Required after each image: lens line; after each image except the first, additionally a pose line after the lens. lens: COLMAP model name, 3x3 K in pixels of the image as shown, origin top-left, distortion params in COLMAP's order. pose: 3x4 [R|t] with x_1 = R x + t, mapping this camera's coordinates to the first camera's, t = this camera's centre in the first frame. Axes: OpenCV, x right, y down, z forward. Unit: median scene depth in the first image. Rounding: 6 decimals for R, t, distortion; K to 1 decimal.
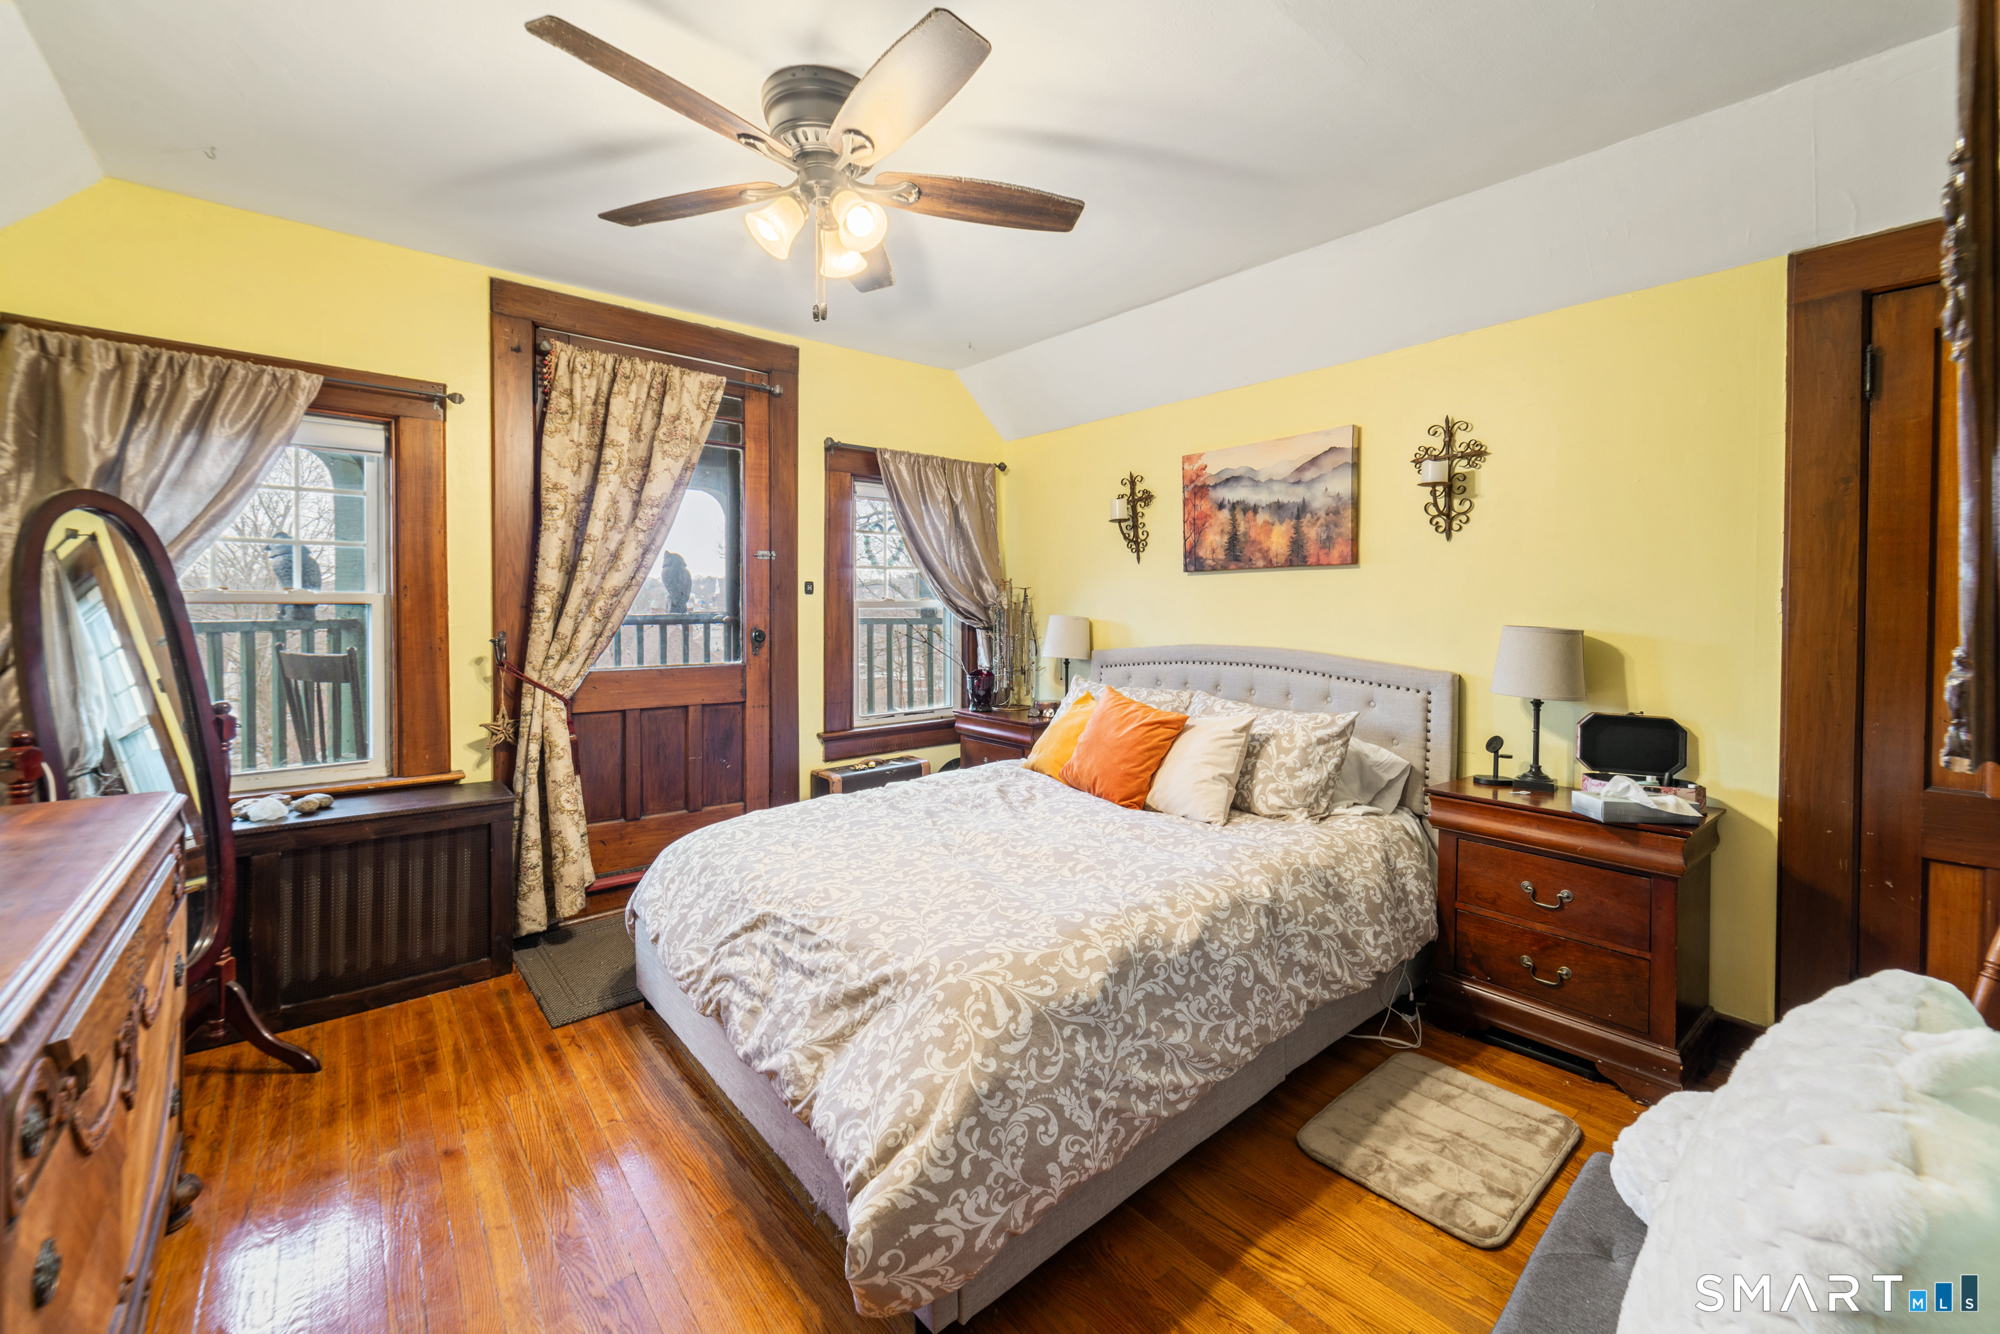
lens RADIAL K [[795.9, 0, 1010.4], [0, 795.9, 622.6], [0, 0, 1]] dist [-0.001730, 0.000526]
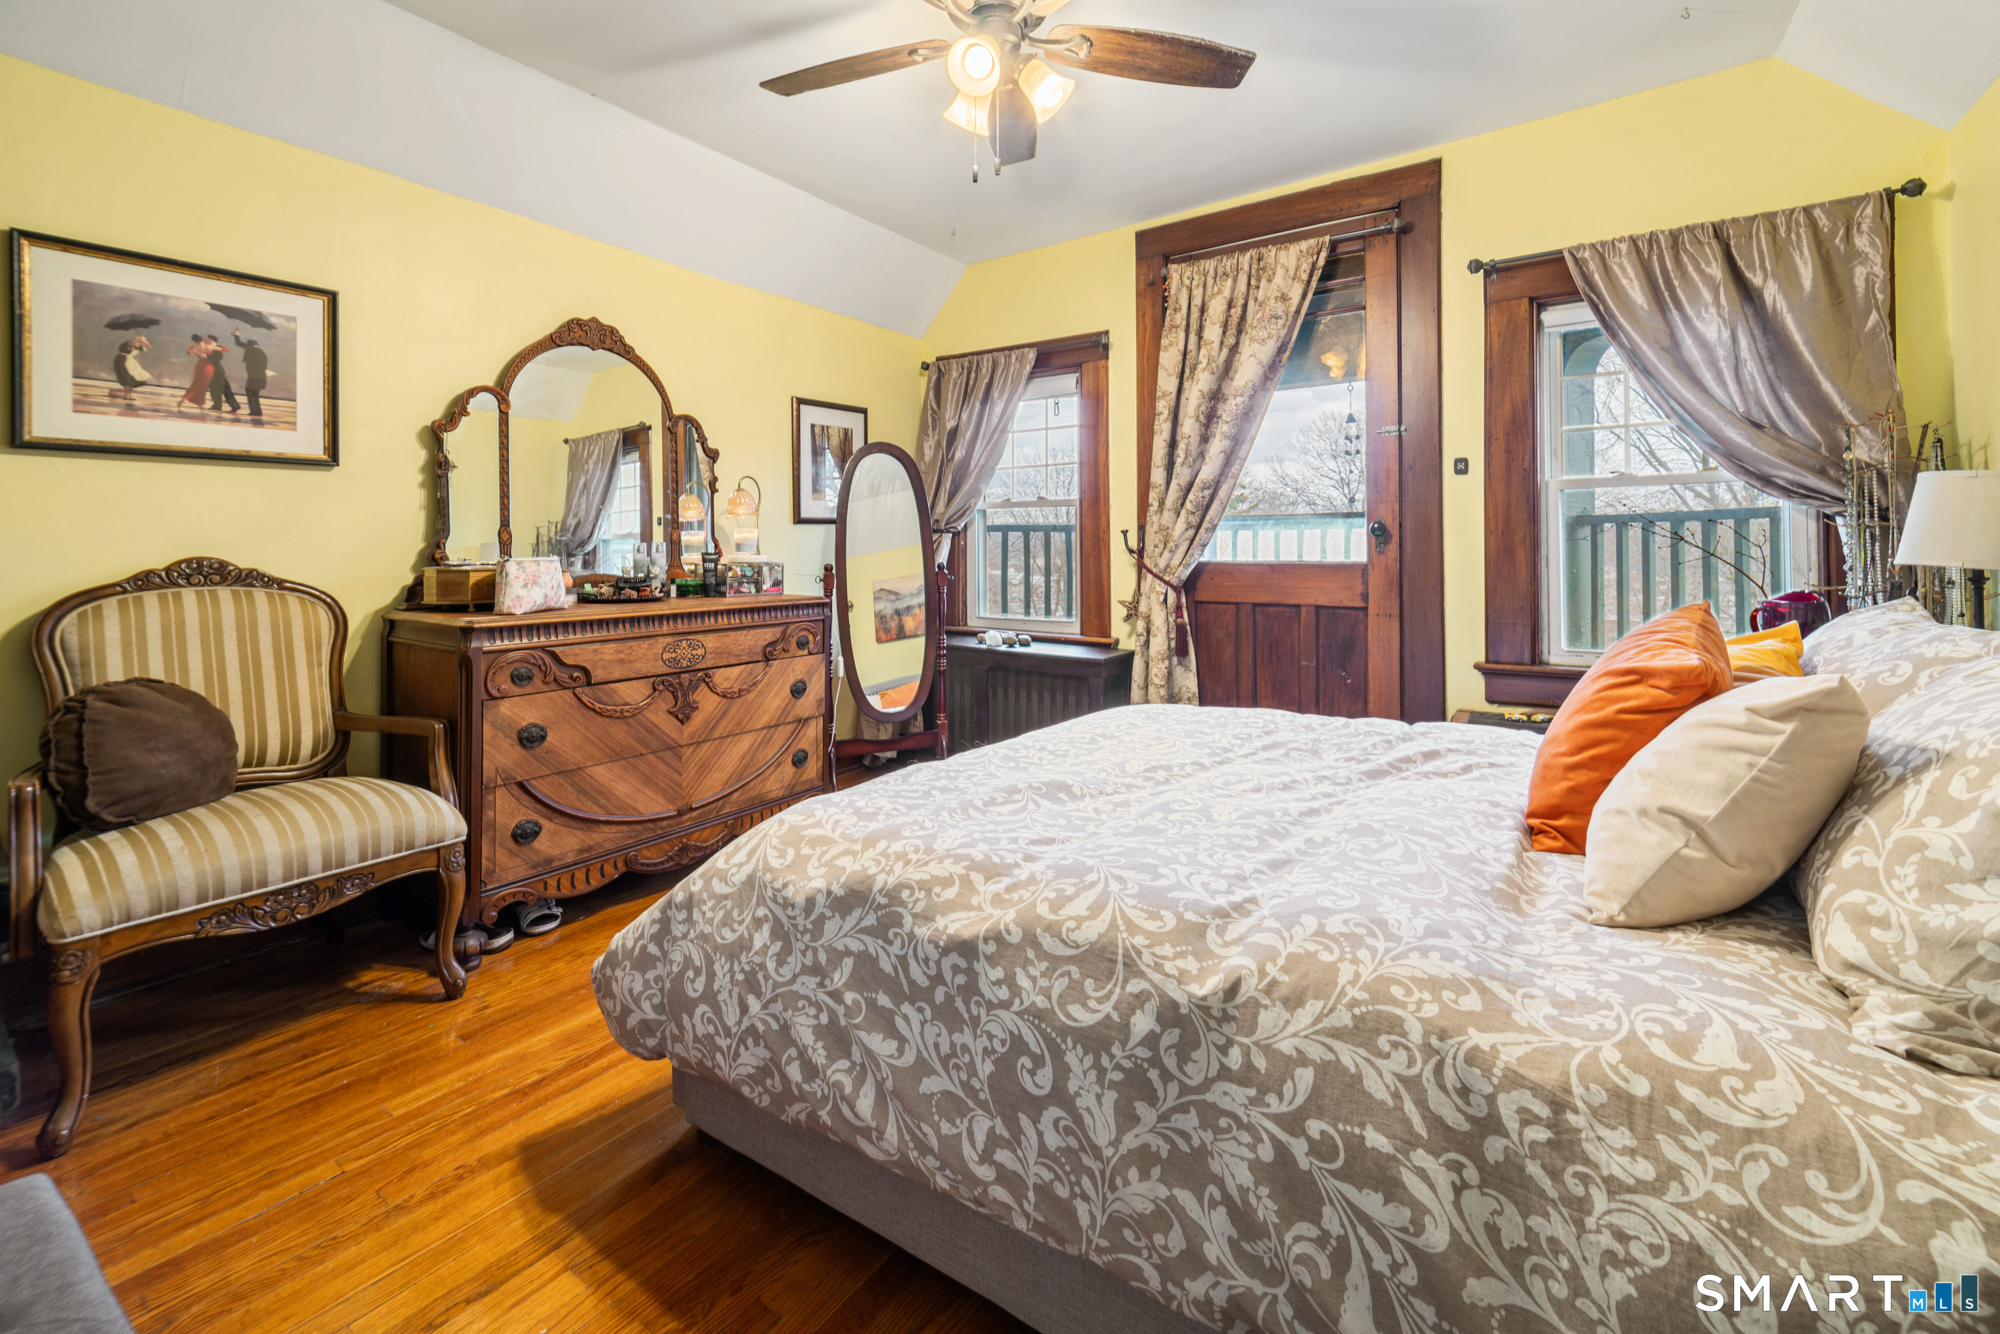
lens RADIAL K [[814.6, 0, 1004.6], [0, 814.6, 541.4], [0, 0, 1]] dist [-0.002772, -0.000061]
pose [[0.266853, -0.011486, -0.963669, 0.480353], [-0.013301, 0.999790, -0.015600, 0.058134], [0.963646, 0.016980, 0.266644, 0.486529]]
